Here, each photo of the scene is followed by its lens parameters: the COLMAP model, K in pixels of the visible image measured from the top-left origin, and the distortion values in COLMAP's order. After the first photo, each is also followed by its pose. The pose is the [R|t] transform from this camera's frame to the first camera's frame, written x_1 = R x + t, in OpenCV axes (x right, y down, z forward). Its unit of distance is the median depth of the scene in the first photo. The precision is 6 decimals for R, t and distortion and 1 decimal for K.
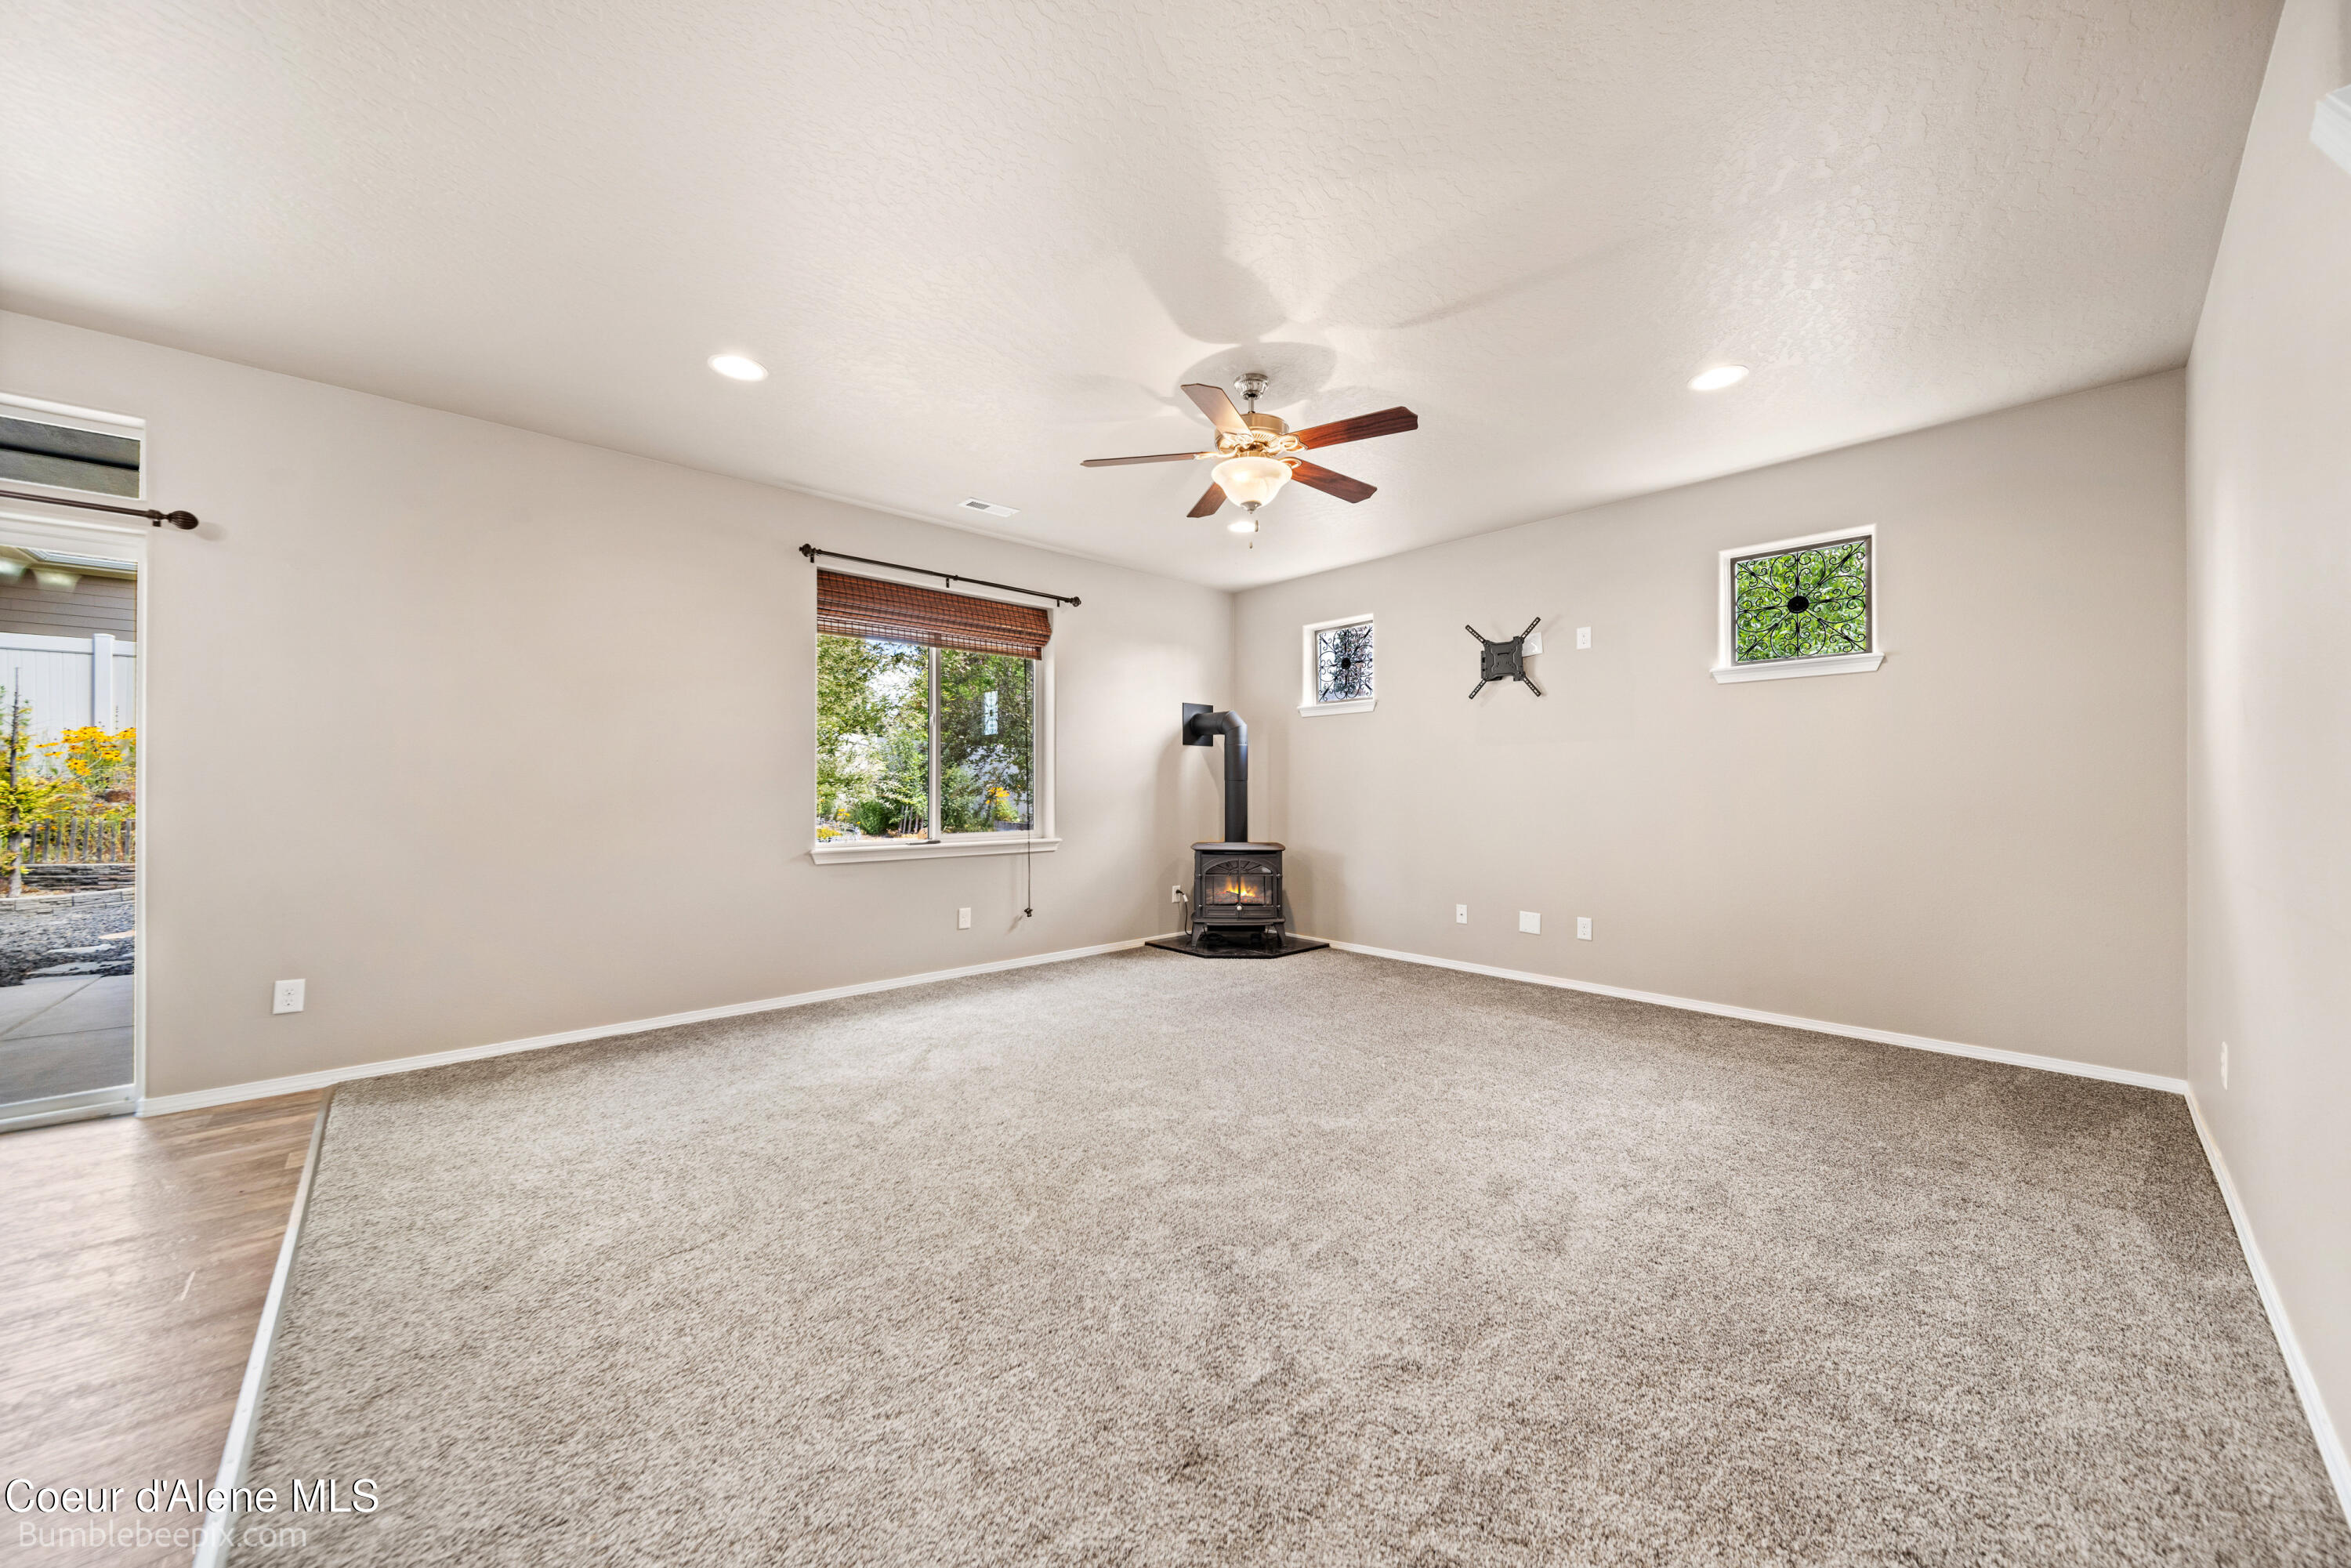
lens RADIAL K [[829.3, 0, 1176.7], [0, 829.3, 795.5], [0, 0, 1]] dist [0.001792, -0.001678]
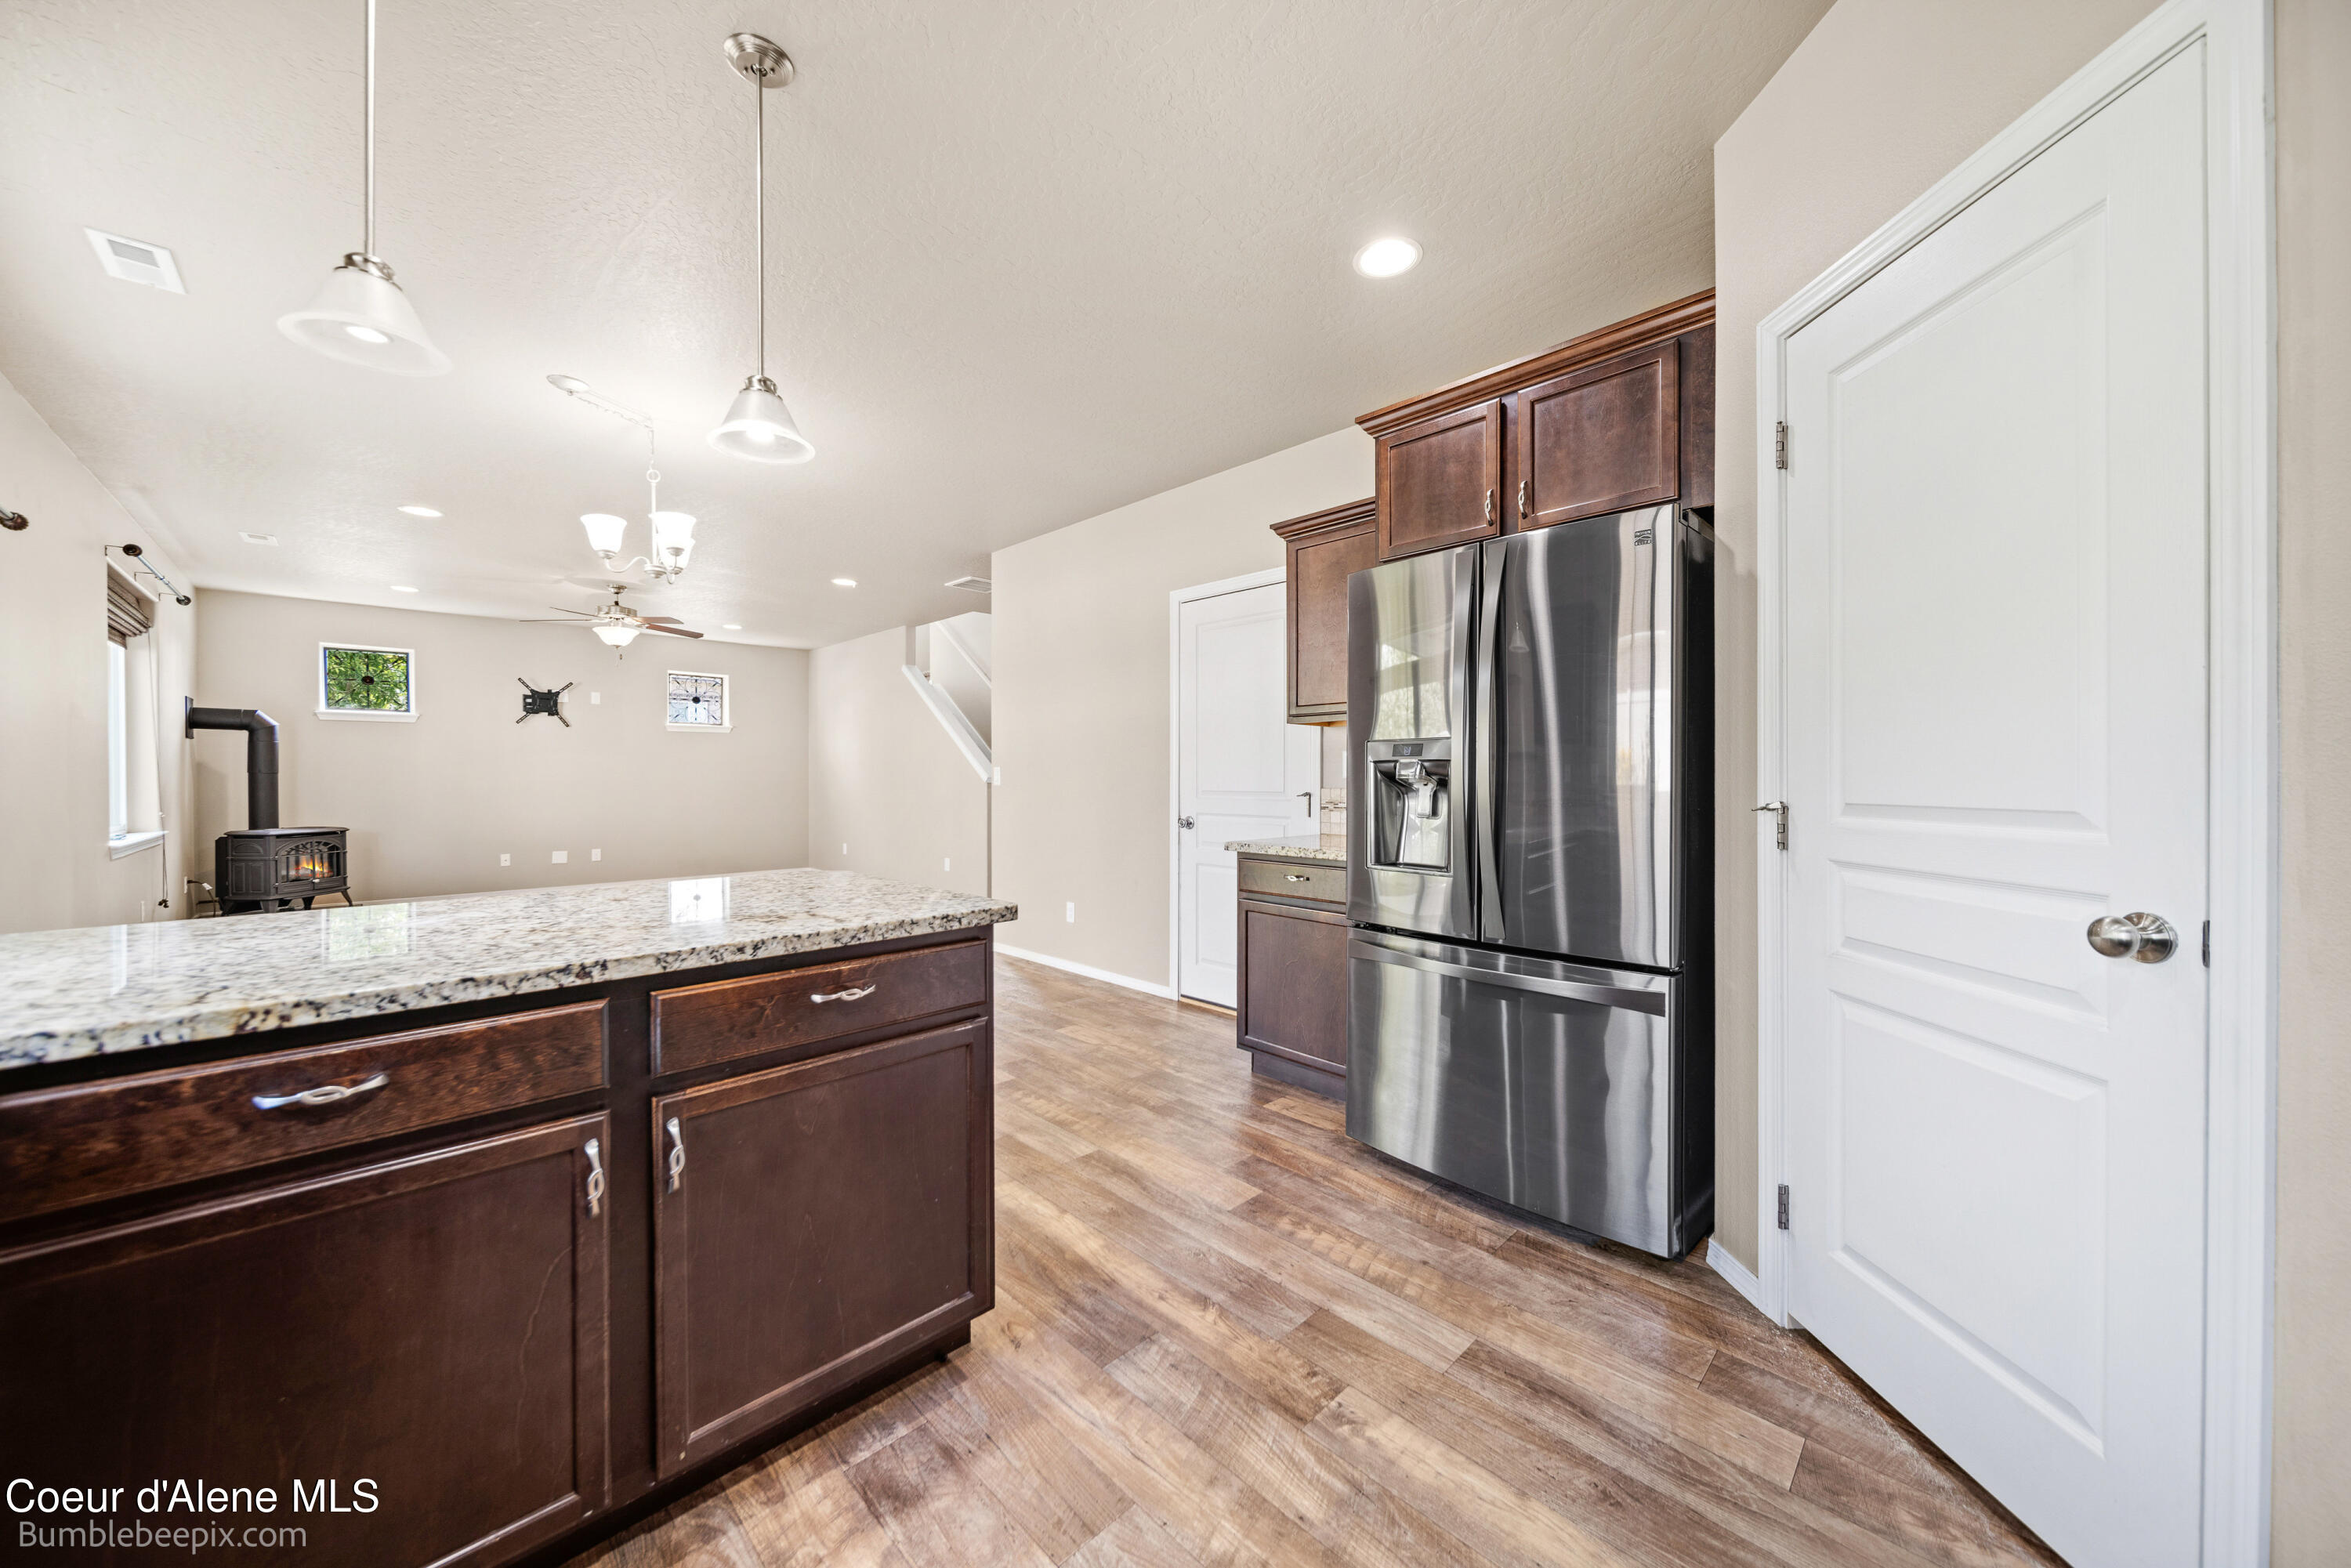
lens RADIAL K [[832.9, 0, 1178.7], [0, 832.9, 786.2], [0, 0, 1]] dist [-0.001263, -0.000018]
pose [[-0.032223, -0.010474, 0.999426, -2.524972], [0.009186, 0.999900, 0.010775, -0.002228], [-0.999438, 0.009528, -0.032124, -0.425720]]
